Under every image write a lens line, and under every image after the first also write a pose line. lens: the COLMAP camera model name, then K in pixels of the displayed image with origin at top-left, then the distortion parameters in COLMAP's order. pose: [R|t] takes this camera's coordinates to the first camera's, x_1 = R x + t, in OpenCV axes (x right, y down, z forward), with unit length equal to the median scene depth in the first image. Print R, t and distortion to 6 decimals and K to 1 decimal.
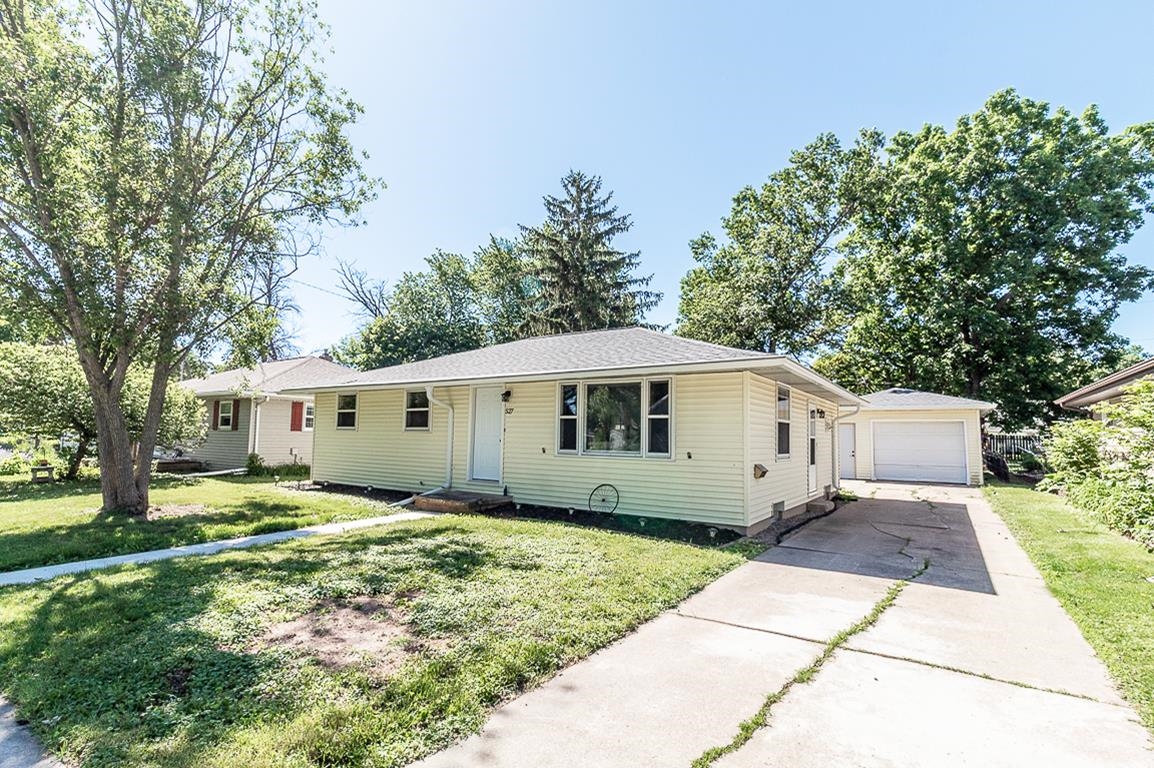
lens RADIAL K [[552.0, 0, 576.0], [0, 552.0, 391.1], [0, 0, 1]] dist [0.003329, -0.000205]
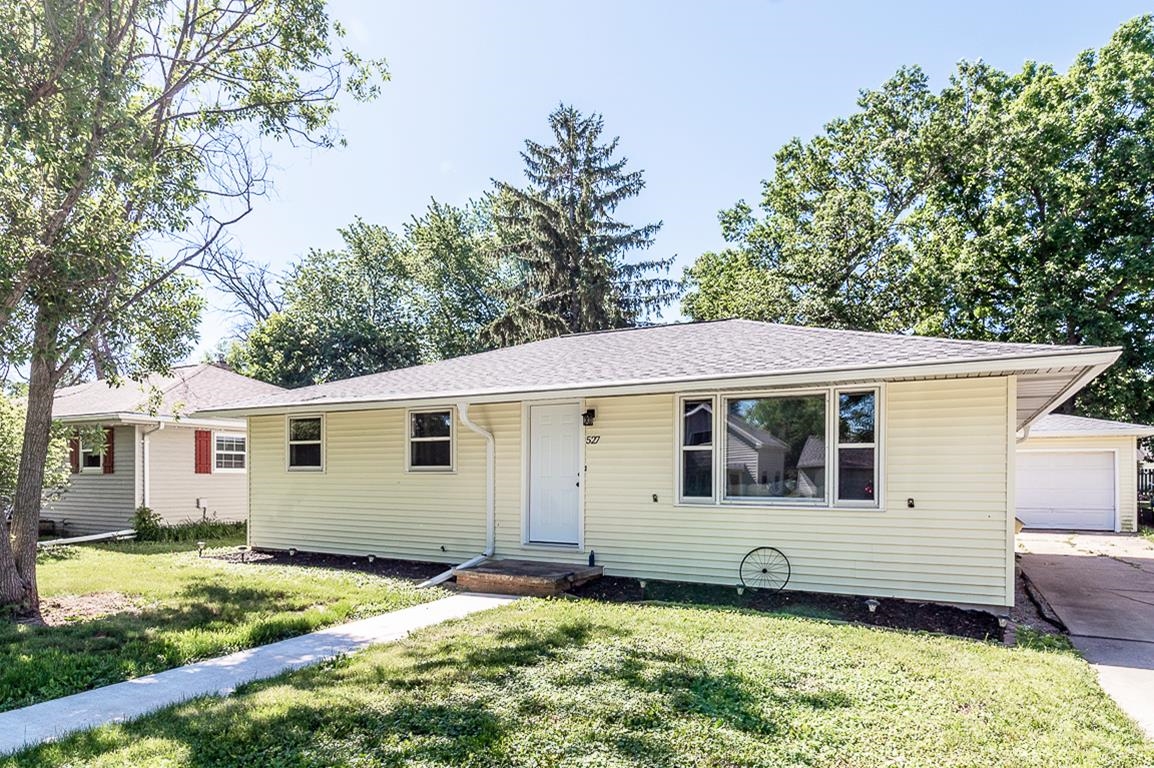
lens RADIAL K [[697.6, 0, 581.7], [0, 697.6, 481.8], [0, 0, 1]] dist [-0.005273, 0.002310]
pose [[0.994170, -0.012848, 0.107058, -0.104468], [0.003123, 0.995890, 0.090523, 0.004850], [-0.107781, -0.089661, 0.990123, 0.077719]]
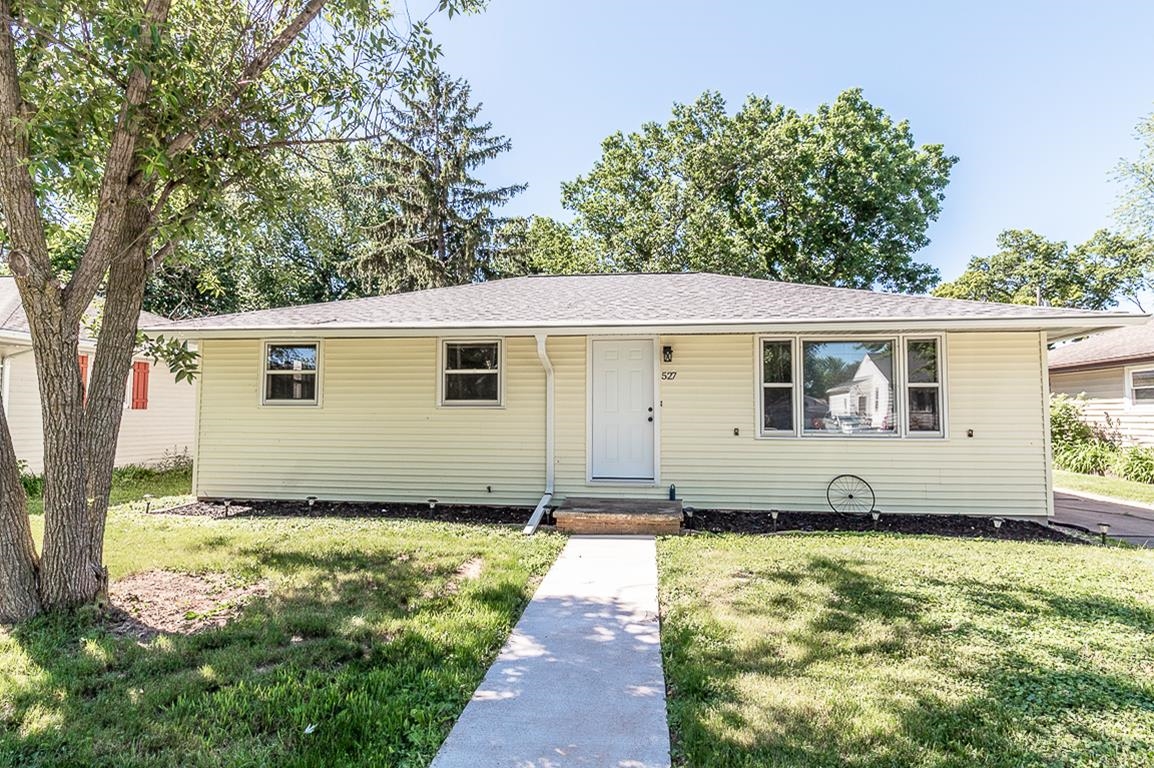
lens RADIAL K [[617.4, 0, 578.6], [0, 617.4, 376.7], [0, 0, 1]] dist [-0.003287, -0.000593]
pose [[0.886199, 0.016144, 0.463023, -0.265854], [-0.027561, 0.999460, 0.017903, 0.012495], [-0.462484, -0.028627, 0.886165, 0.175164]]
